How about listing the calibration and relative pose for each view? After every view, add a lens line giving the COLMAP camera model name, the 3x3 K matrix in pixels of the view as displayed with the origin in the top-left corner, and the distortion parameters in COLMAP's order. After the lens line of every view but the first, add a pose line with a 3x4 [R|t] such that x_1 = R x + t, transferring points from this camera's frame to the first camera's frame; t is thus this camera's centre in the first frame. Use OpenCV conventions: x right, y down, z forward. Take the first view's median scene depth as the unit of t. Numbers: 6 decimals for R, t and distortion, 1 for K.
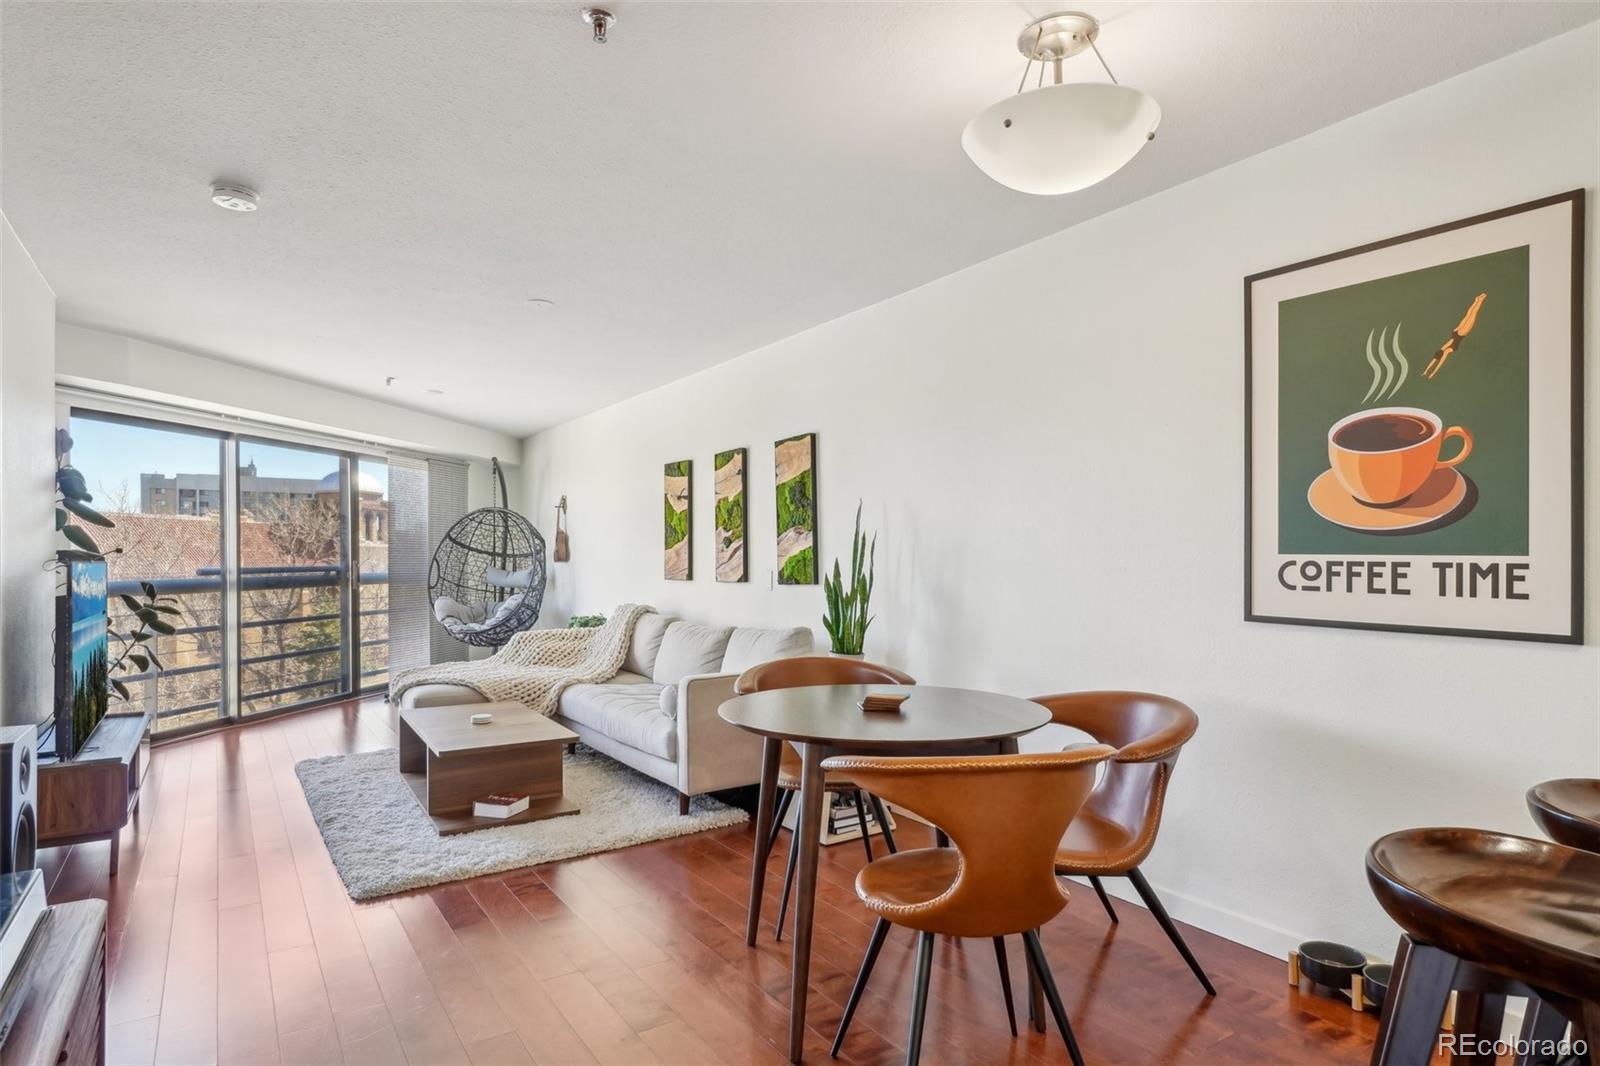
lens RADIAL K [[880.1, 0, 800.2], [0, 880.1, 555.5], [0, 0, 1]] dist [-0.001967, -0.000212]
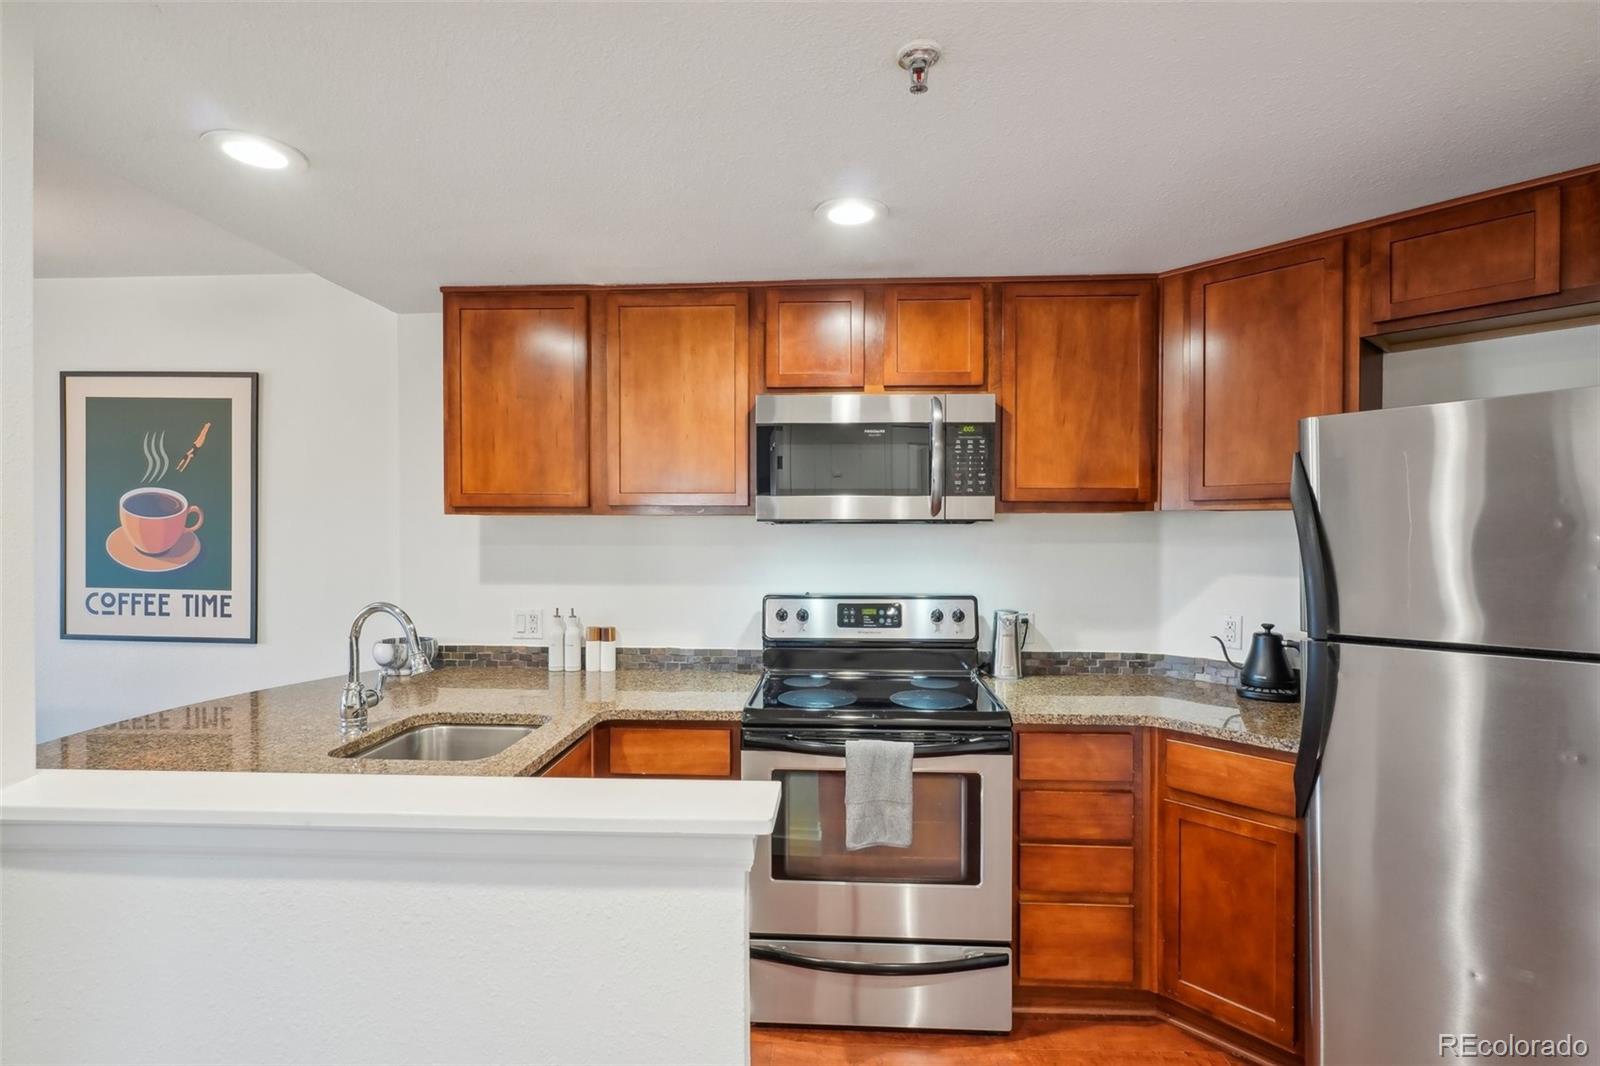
lens RADIAL K [[766.4, 0, 797.0], [0, 766.4, 538.1], [0, 0, 1]] dist [-0.001122, -0.000243]
pose [[0.595374, -0.003356, 0.803442, 0.176094], [-0.008671, 0.999906, 0.010602, -0.067471], [-0.803402, -0.013278, 0.595289, -0.379589]]
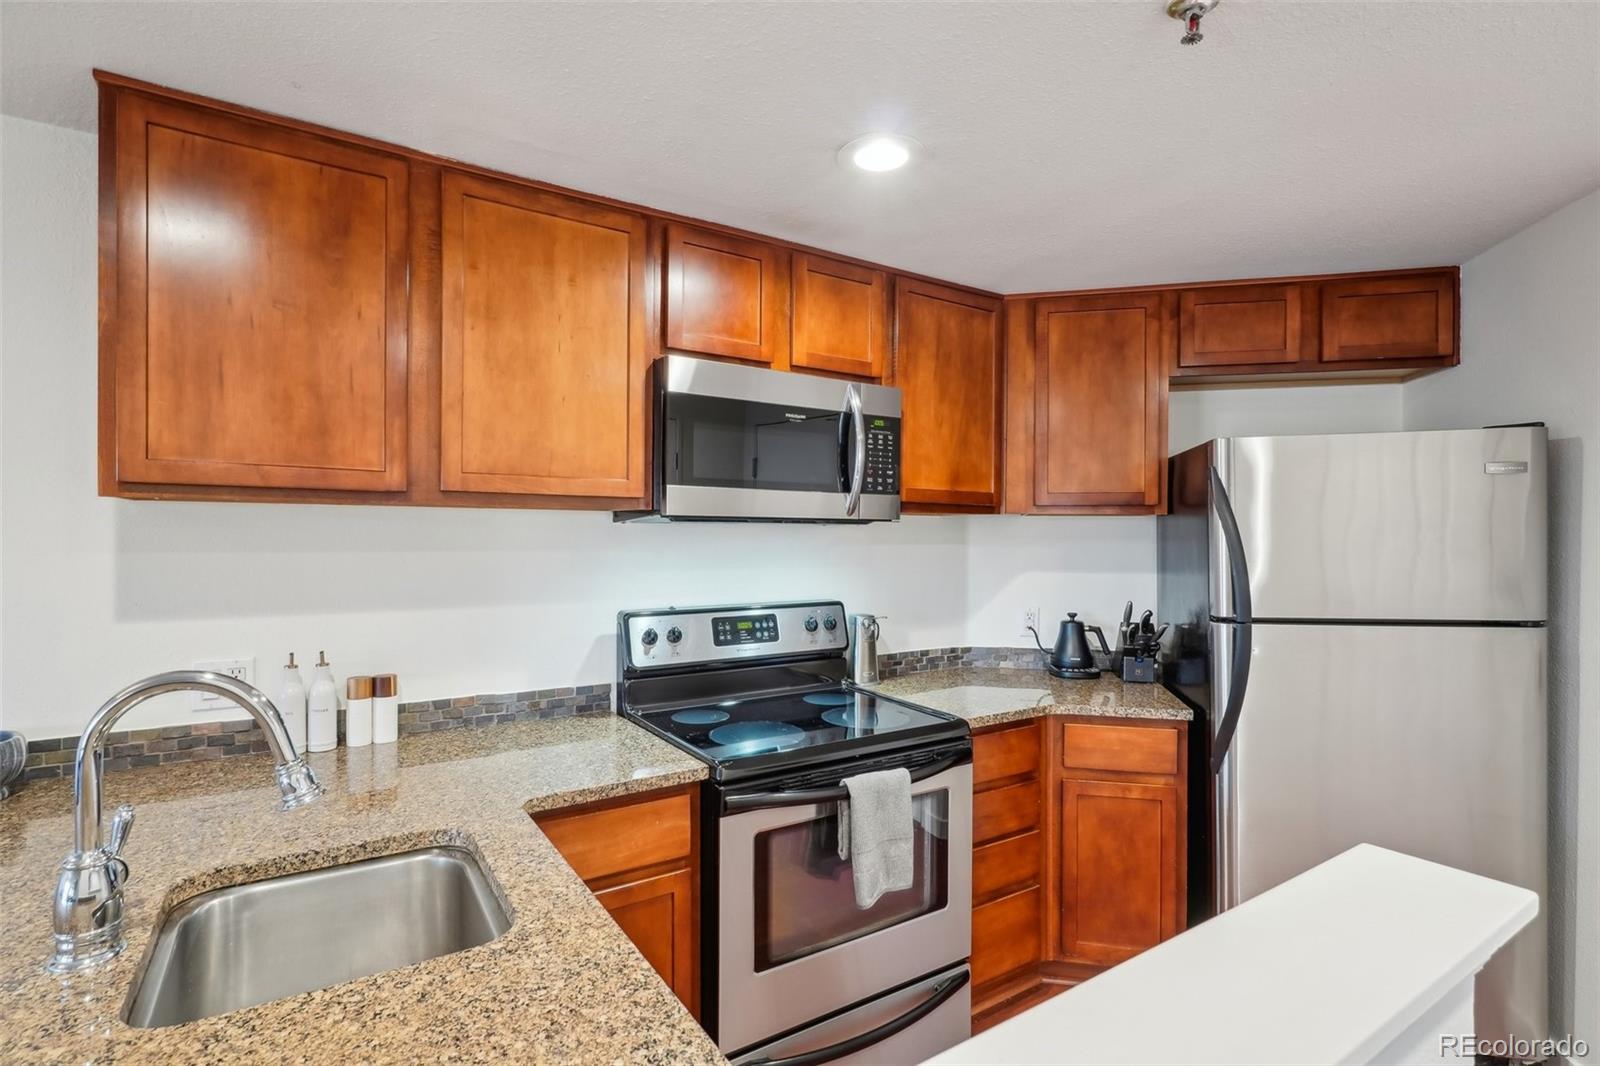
lens RADIAL K [[768.9, 0, 797.7], [0, 768.9, 540.5], [0, 0, 1]] dist [-0.000857, 0.000245]
pose [[0.007000, -0.002871, 0.999971, 0.173934], [-0.011216, 0.999933, 0.002950, -0.062172], [-0.999913, -0.011236, 0.006968, -0.053702]]
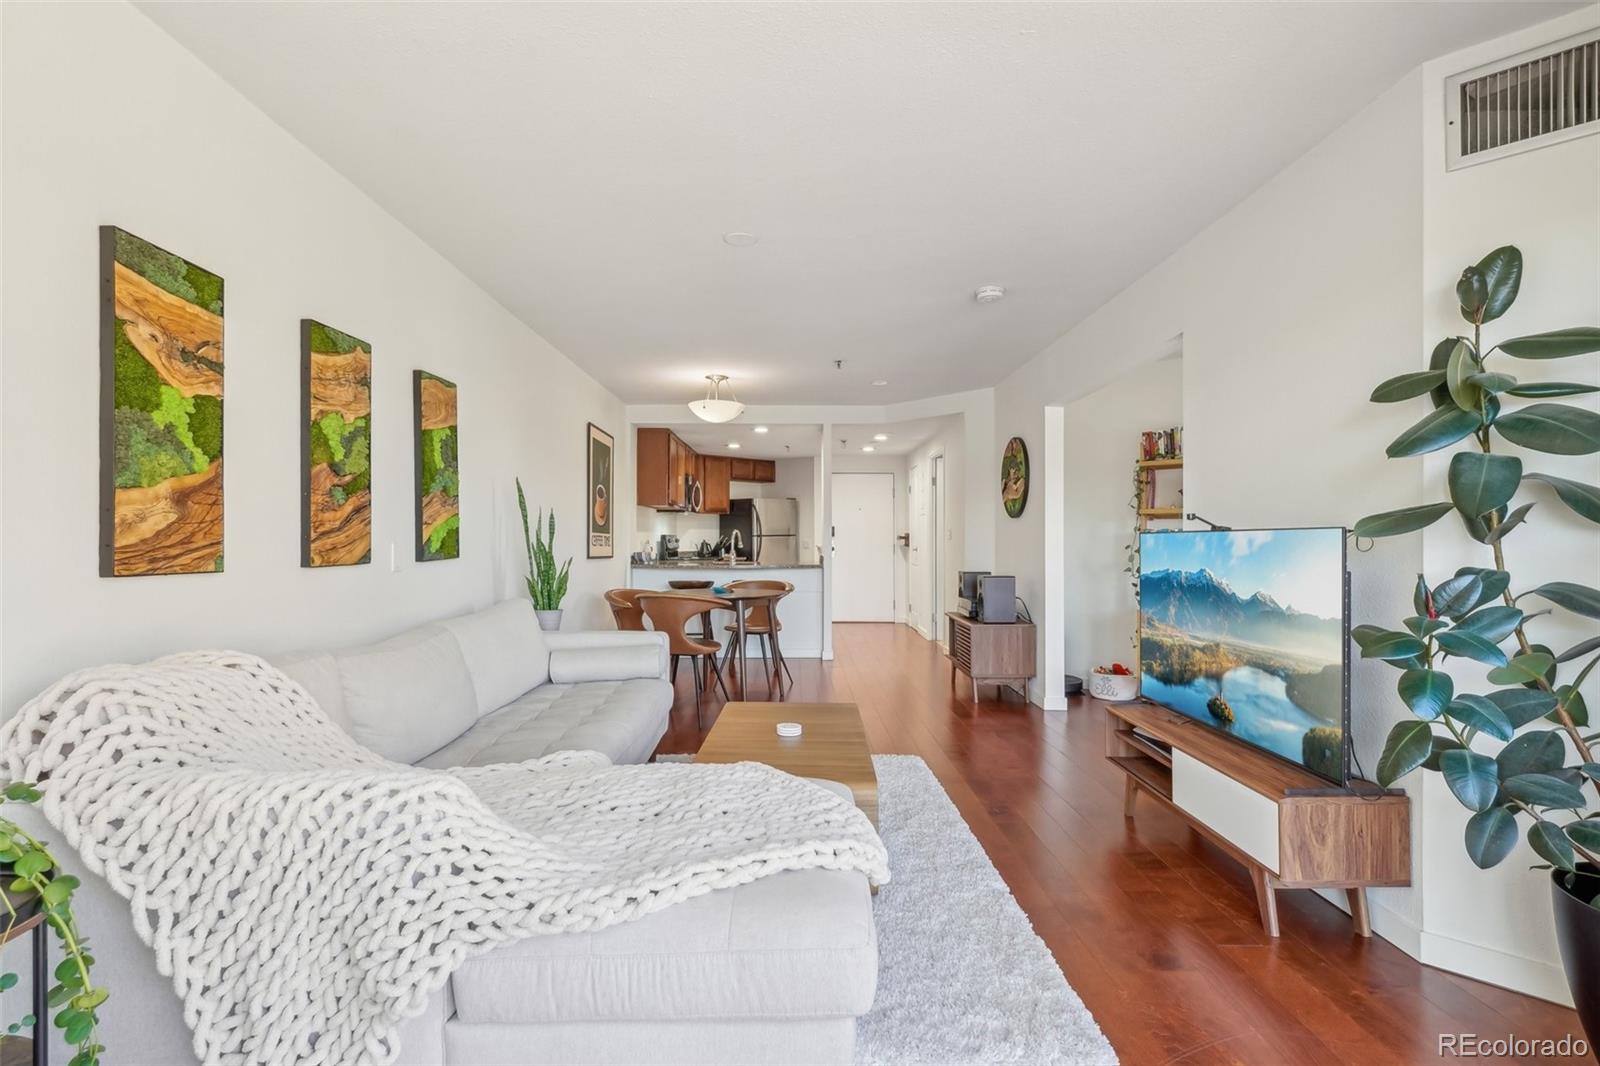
lens RADIAL K [[776.5, 0, 800.0], [0, 776.5, 533.0], [0, 0, 1]] dist [-0.001829, 0.000034]
pose [[-0.837971, 0.003972, 0.545700, -0.859593], [-0.005075, 0.999874, -0.015070, 0.021859], [-0.545691, -0.015398, -0.837845, 1.799301]]
